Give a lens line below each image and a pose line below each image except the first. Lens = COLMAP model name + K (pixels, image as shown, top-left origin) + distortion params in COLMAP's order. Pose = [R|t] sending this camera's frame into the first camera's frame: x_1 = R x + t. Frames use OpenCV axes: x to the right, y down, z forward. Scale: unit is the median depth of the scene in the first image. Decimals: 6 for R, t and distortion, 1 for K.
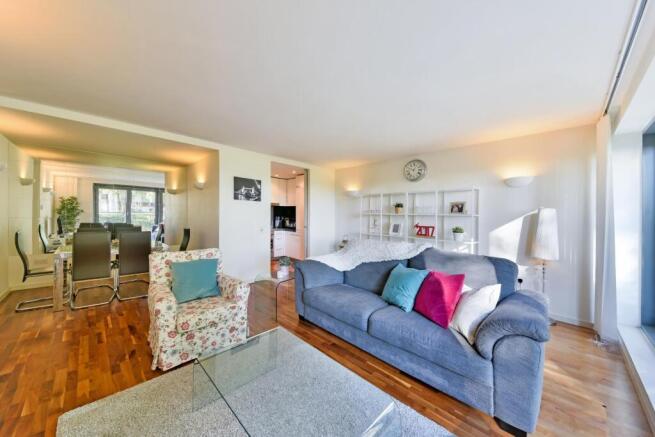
lens RADIAL K [[238.6, 0, 313.9], [0, 238.6, 211.9], [0, 0, 1]] dist [-0.001034, -0.000359]
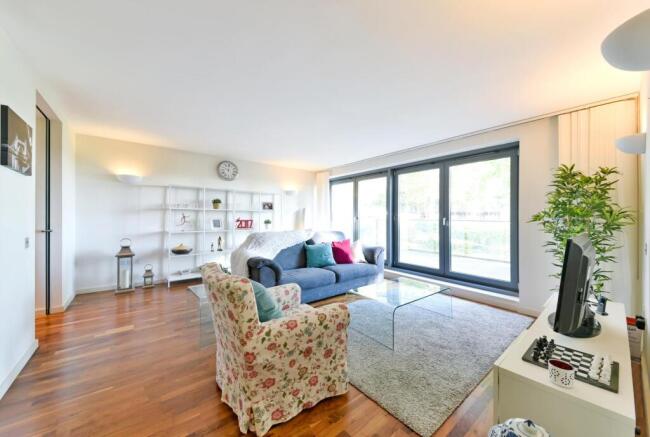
lens RADIAL K [[236.8, 0, 329.2], [0, 236.8, 218.7], [0, 0, 1]] dist [-0.001034, -0.000359]
pose [[0.074619, -0.012158, 0.997138, -0.687321], [-0.018071, 0.999745, 0.013542, 0.028648], [-0.997048, -0.019030, 0.074381, 0.467653]]
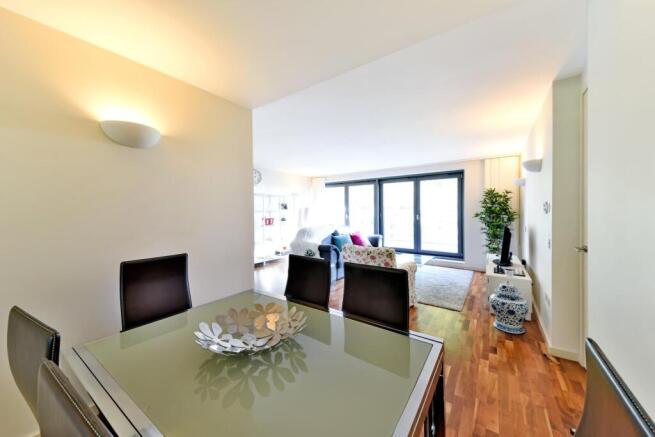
lens RADIAL K [[238.6, 0, 325.5], [0, 238.6, 214.1], [0, 0, 1]] dist [-0.001034, -0.000359]
pose [[-0.199228, -0.015406, 0.979832, -1.015344], [-0.010314, 0.999854, 0.013624, 0.011217], [-0.979899, -0.007392, -0.199357, 0.922702]]
